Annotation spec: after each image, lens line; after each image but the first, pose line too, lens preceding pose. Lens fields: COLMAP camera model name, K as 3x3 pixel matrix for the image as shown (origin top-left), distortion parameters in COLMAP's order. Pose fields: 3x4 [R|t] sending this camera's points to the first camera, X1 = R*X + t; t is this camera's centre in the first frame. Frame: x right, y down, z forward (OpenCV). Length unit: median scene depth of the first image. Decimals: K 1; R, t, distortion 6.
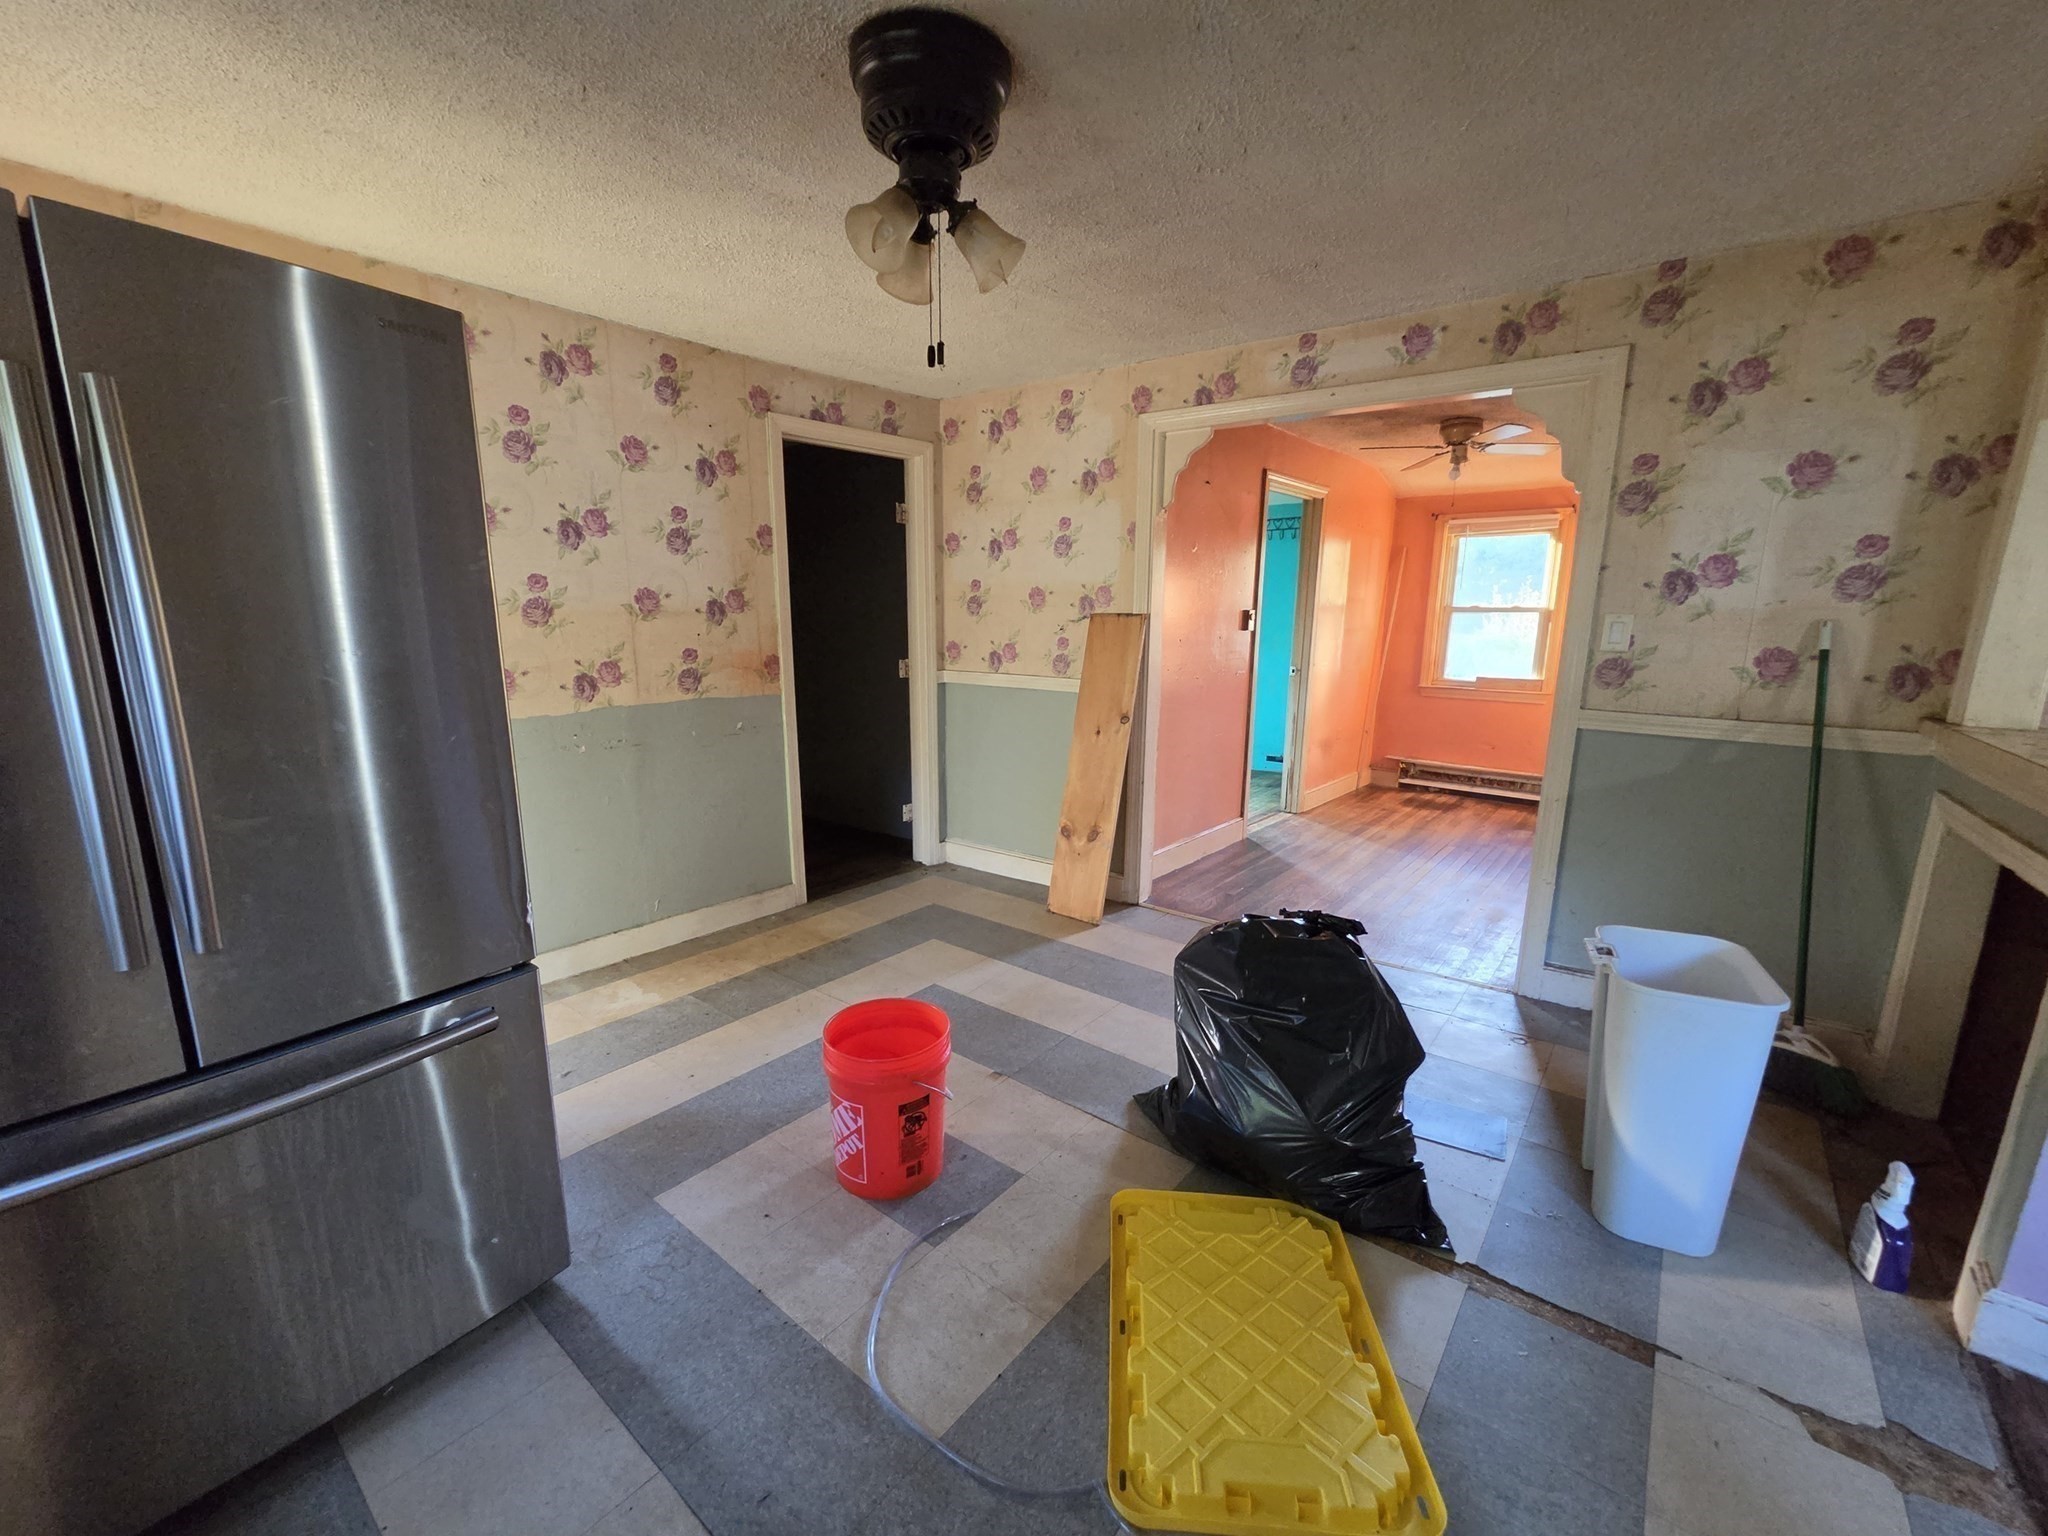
lens RADIAL K [[835.8, 0, 1024.5], [0, 835.8, 781.8], [0, 0, 1]] dist [0.002384, 0.000207]
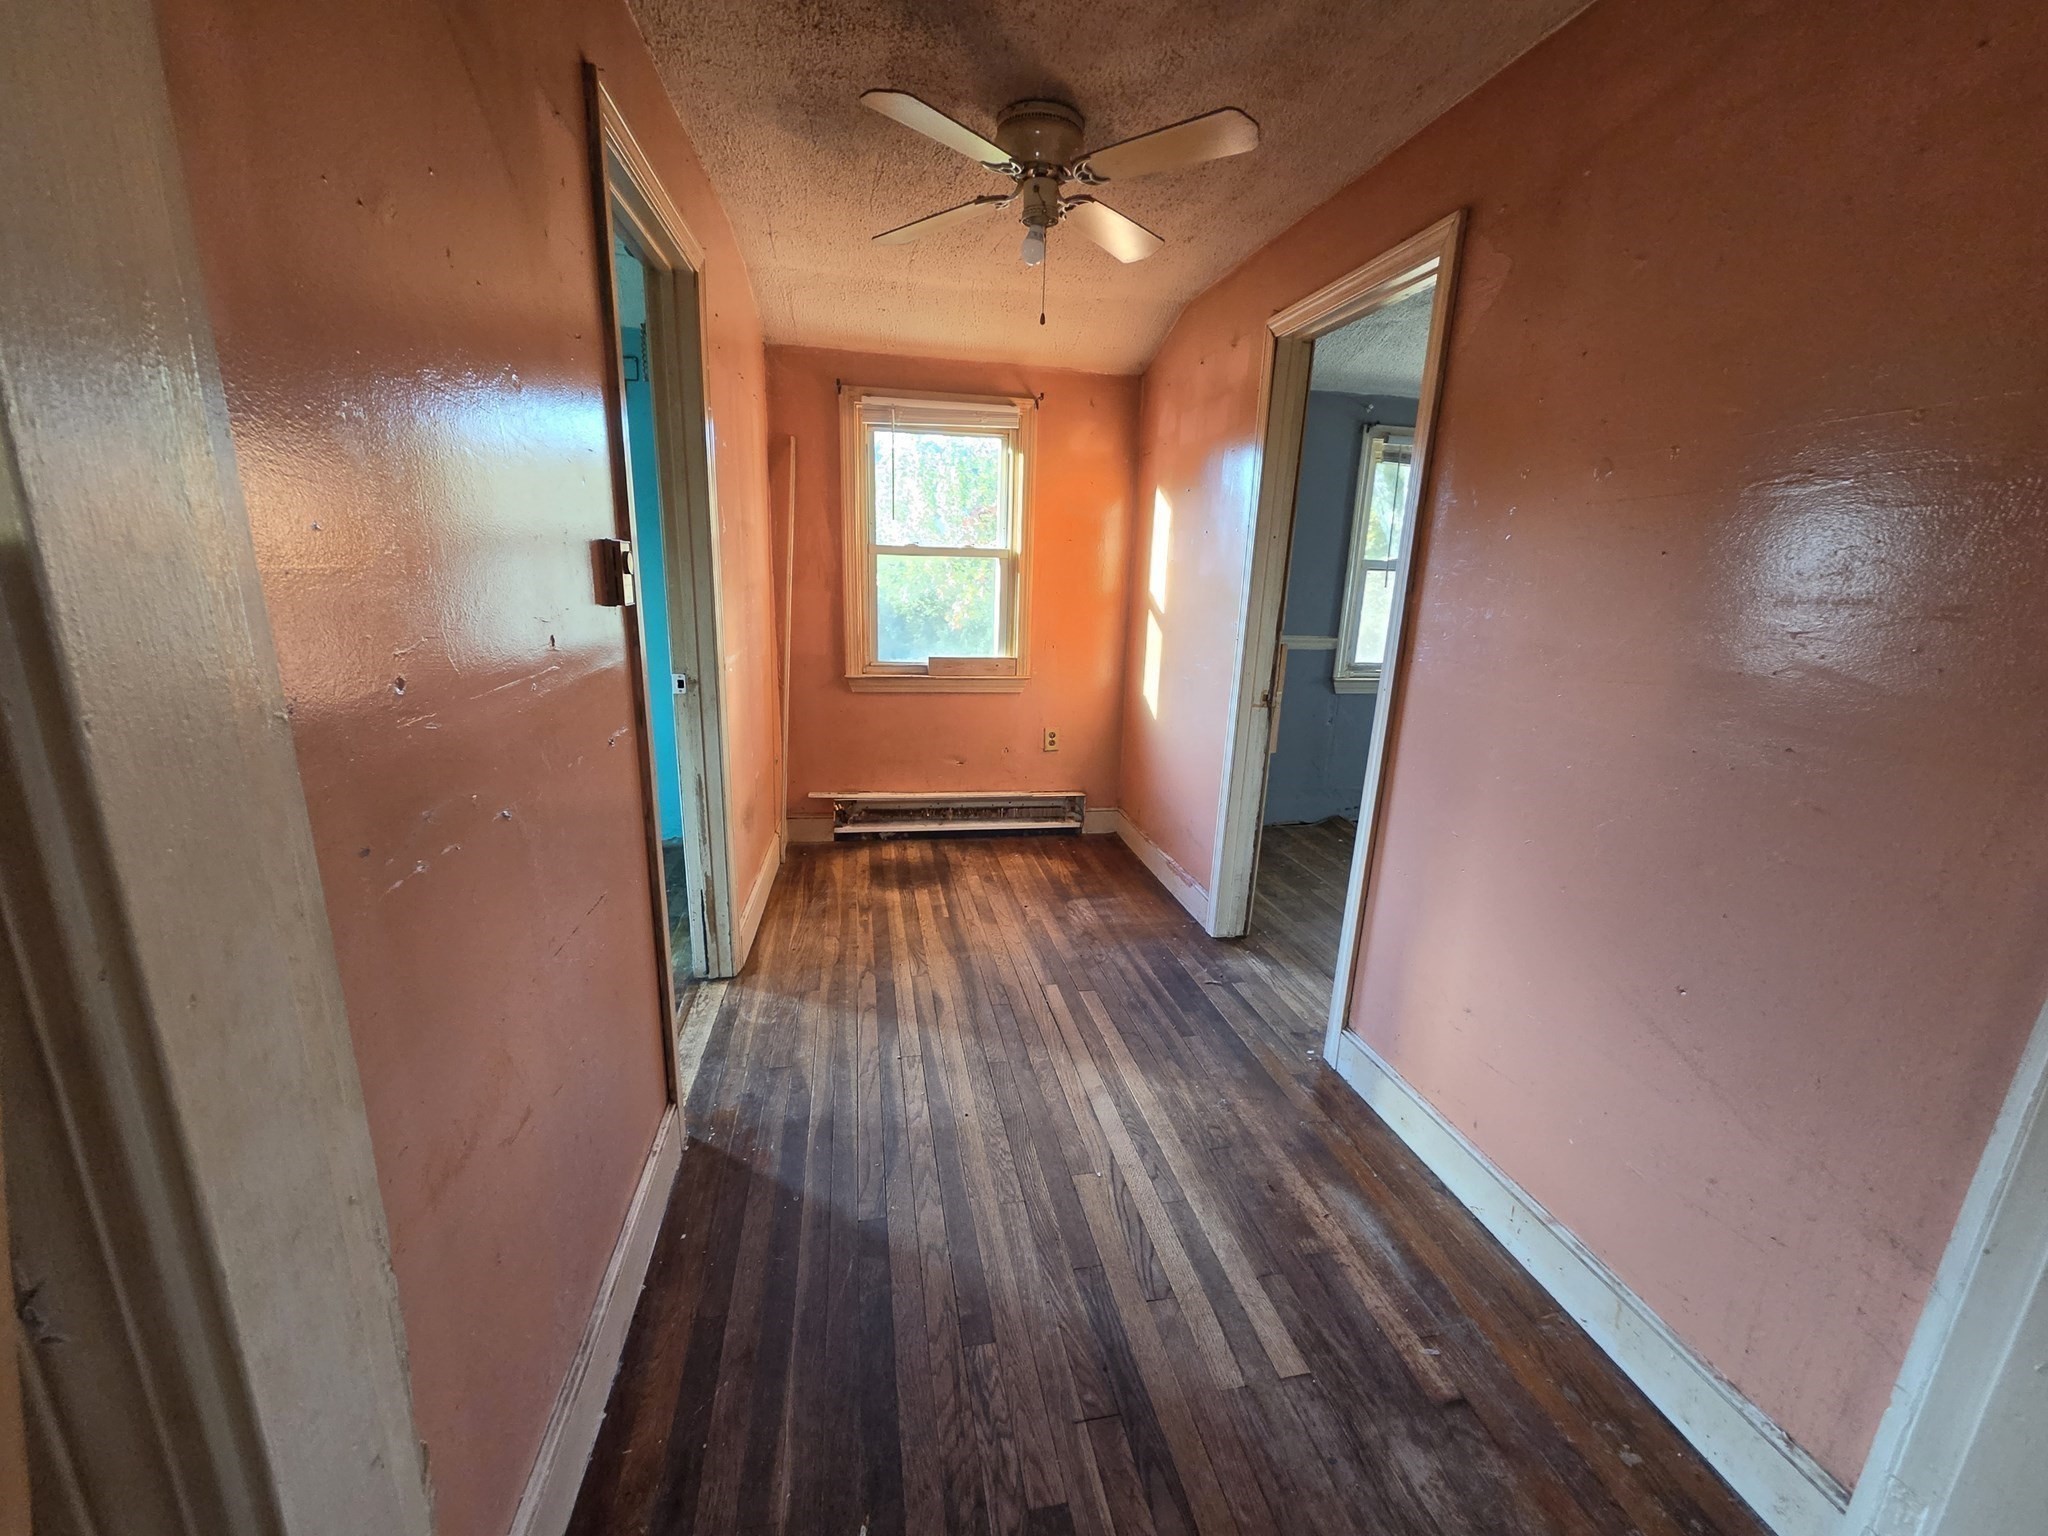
lens RADIAL K [[835.8, 0, 1024.0], [0, 835.8, 782.7], [0, 0, 1]] dist [0.002384, 0.000207]
pose [[0.636356, -0.185133, 0.748851, 0.082223], [0.129394, 0.982637, 0.132974, -0.100641], [-0.760466, 0.012278, 0.649262, 0.496224]]
